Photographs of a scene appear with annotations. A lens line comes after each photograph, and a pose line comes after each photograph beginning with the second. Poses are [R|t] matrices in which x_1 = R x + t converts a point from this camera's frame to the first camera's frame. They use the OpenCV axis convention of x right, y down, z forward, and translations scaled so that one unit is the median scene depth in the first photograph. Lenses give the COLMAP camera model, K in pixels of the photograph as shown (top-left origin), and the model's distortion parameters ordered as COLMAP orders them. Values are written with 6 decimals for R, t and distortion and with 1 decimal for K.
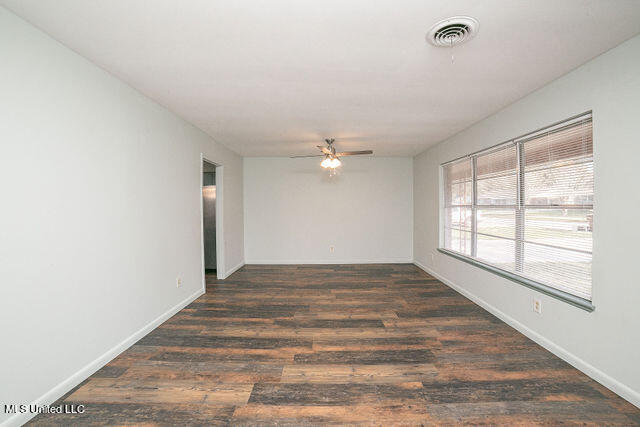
lens RADIAL K [[268.5, 0, 317.0], [0, 268.5, 202.7], [0, 0, 1]] dist [-0.092430, 0.030879]
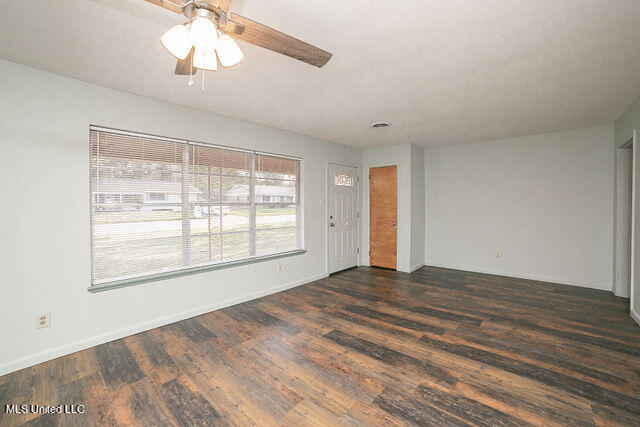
lens RADIAL K [[268.5, 0, 317.0], [0, 268.5, 202.7], [0, 0, 1]] dist [-0.092430, 0.030879]
pose [[-0.754401, 0.012040, 0.656304, -0.397715], [-0.002448, 0.999773, -0.021156, 0.033282], [-0.656410, -0.017567, -0.754200, 2.117390]]
